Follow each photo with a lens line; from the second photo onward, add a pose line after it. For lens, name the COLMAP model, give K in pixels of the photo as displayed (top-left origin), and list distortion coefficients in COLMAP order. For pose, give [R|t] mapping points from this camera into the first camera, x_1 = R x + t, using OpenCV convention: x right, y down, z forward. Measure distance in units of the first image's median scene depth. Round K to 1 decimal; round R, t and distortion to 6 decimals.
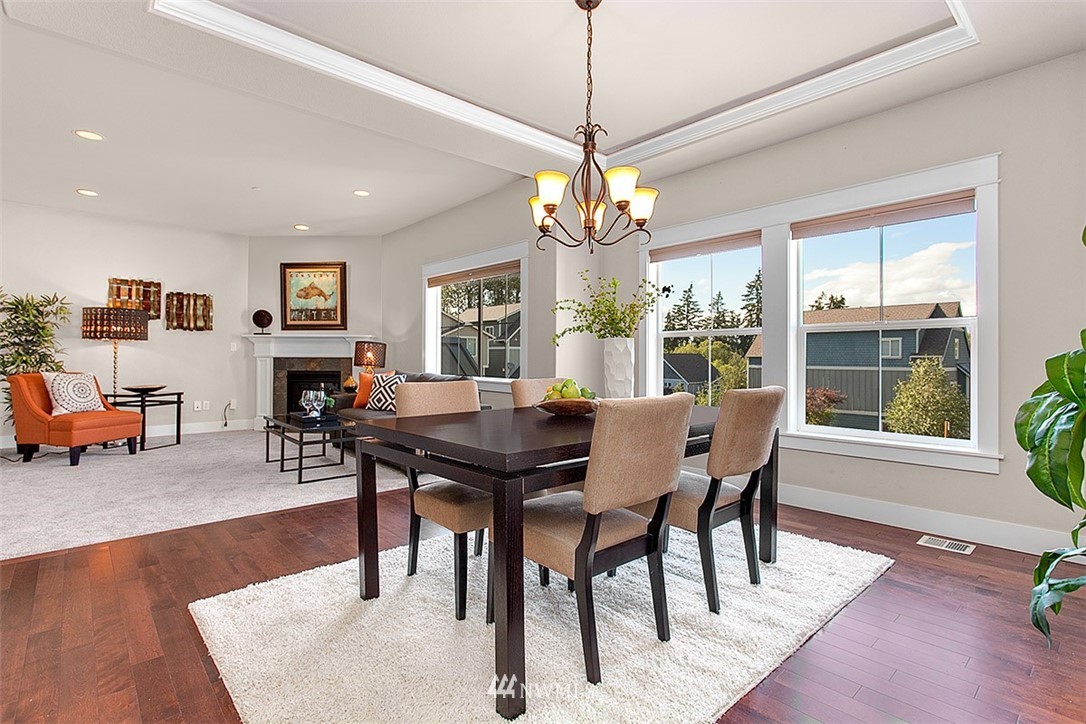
lens RADIAL K [[531.5, 0, 546.9], [0, 531.5, 360.5], [0, 0, 1]] dist [0.011747, 0.003339]
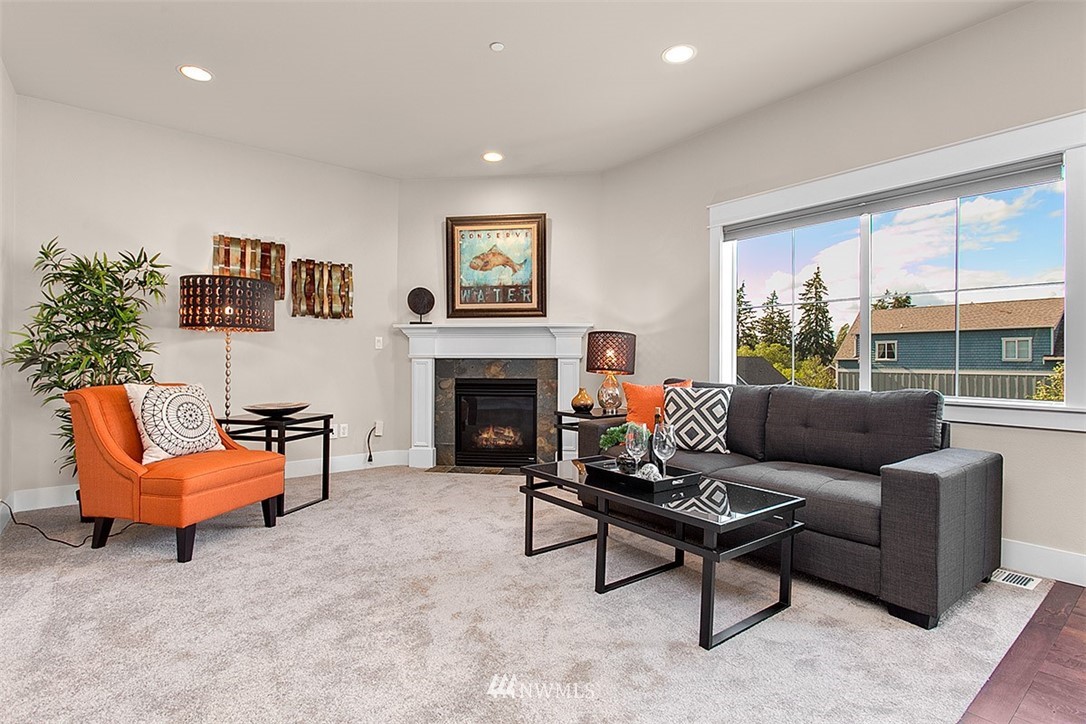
lens RADIAL K [[531.5, 0, 541.8], [0, 531.5, 360.4], [0, 0, 1]] dist [0.011747, 0.003339]
pose [[0.998444, -0.002221, -0.055712, -0.378167], [0.001831, 0.999973, -0.007065, 0.001966], [0.055726, 0.006952, 0.998422, 0.374118]]
